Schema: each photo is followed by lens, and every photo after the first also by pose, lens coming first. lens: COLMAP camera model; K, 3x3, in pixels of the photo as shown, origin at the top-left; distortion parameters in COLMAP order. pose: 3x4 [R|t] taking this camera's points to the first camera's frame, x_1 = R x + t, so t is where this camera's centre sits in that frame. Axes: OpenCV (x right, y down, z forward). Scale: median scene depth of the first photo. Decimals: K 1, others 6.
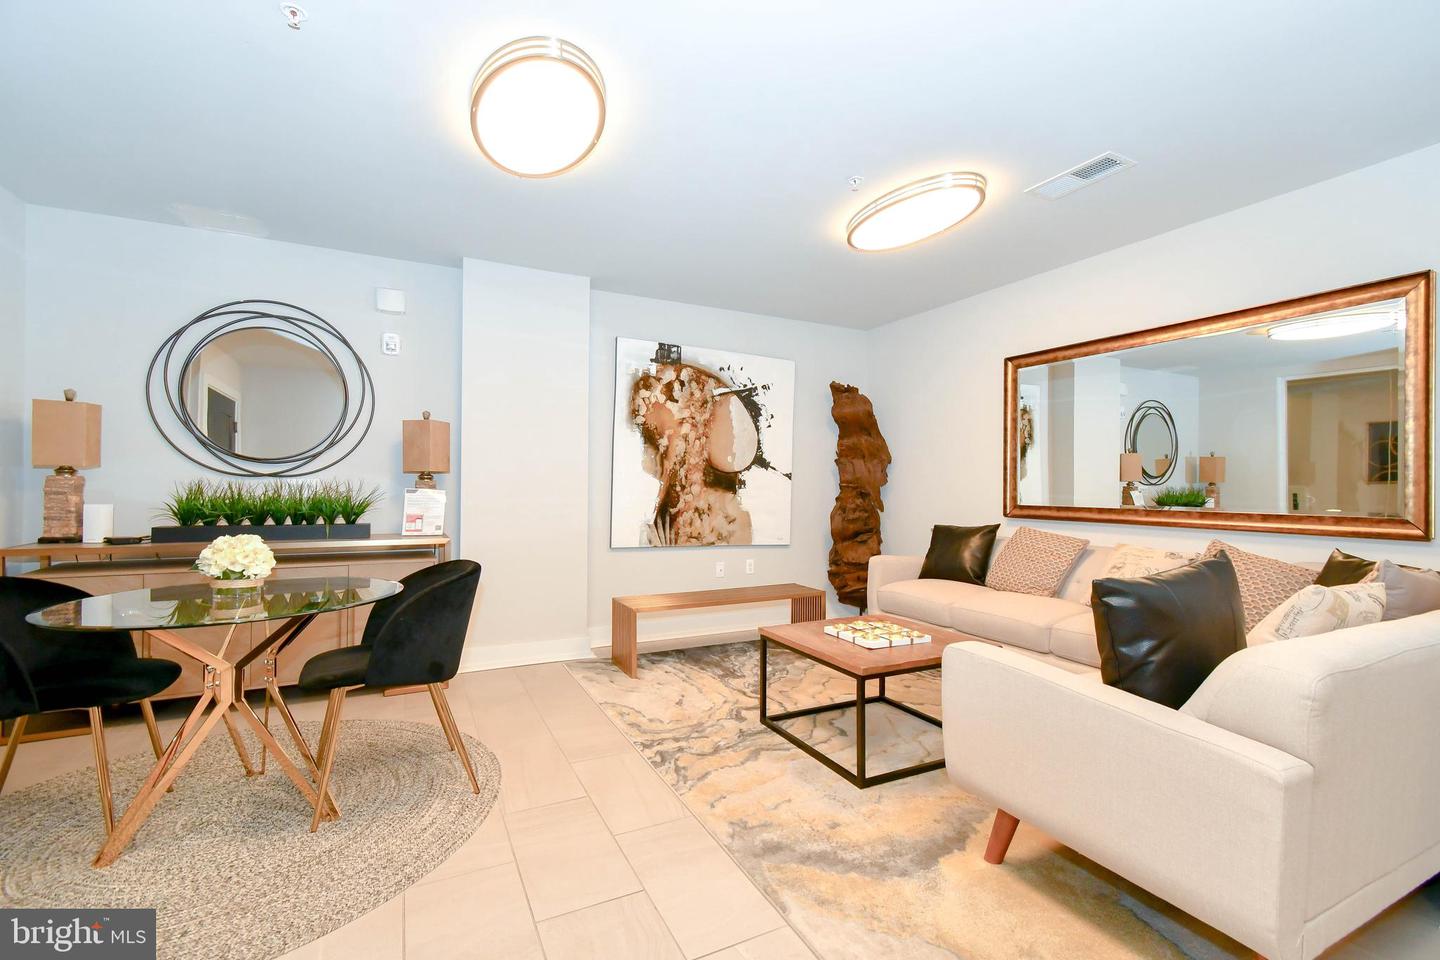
lens RADIAL K [[638.7, 0, 720.4], [0, 638.7, 480.6], [0, 0, 1]] dist [0.008919, -0.002383]
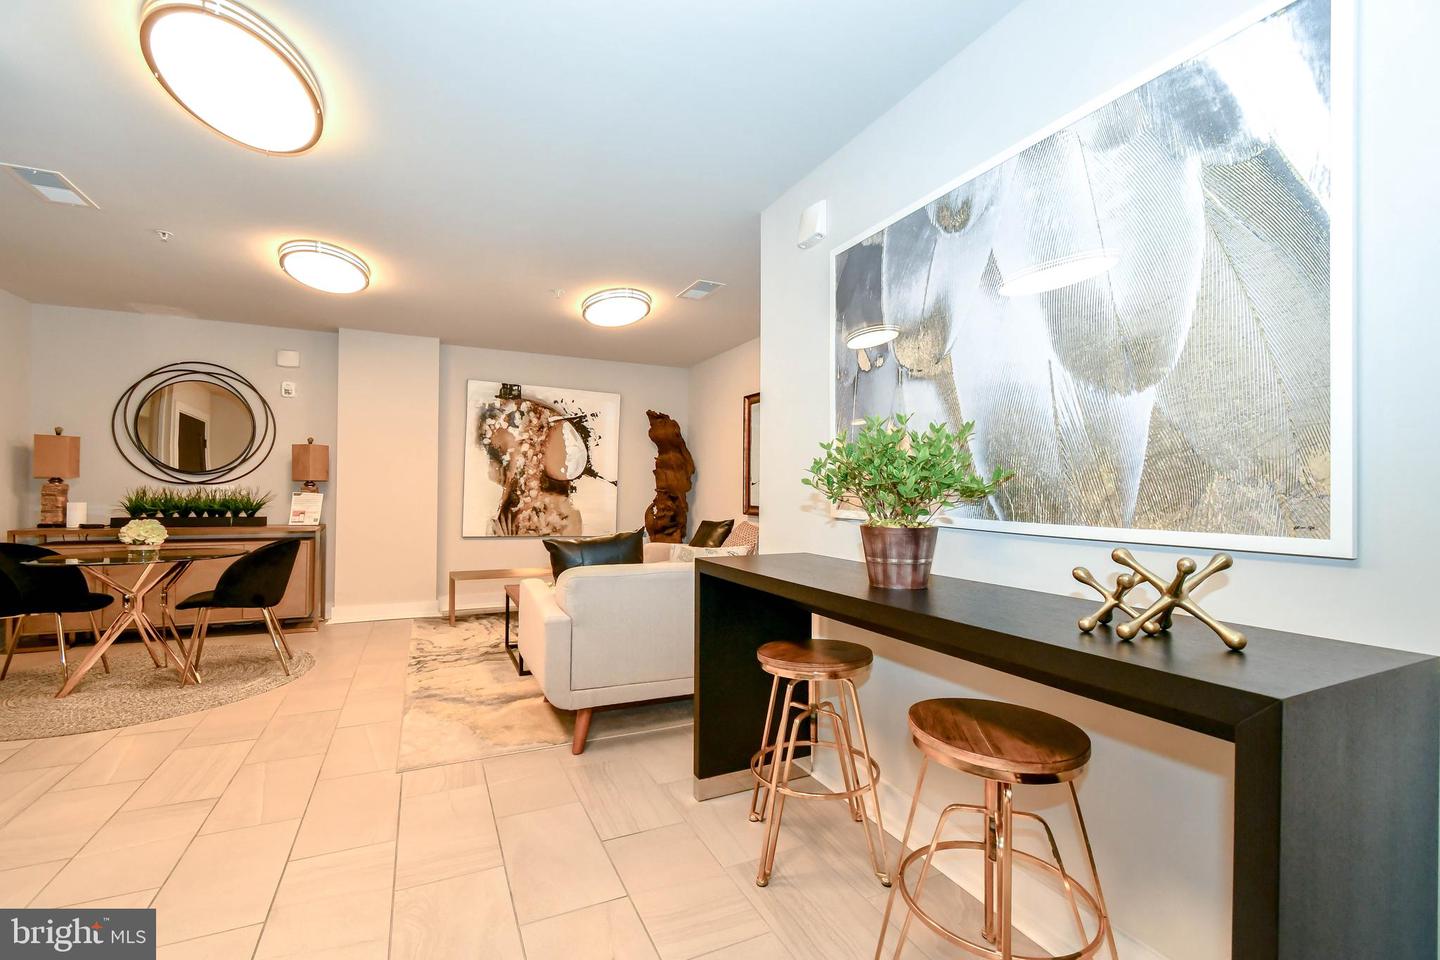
lens RADIAL K [[638.7, 0, 720.4], [0, 638.7, 483.3], [0, 0, 1]] dist [0.008919, -0.002383]
pose [[0.999651, 0.001325, -0.026377, 0.493066], [-0.001397, 0.999995, -0.002701, -0.005291], [0.026373, 0.002737, 0.999648, -0.398735]]
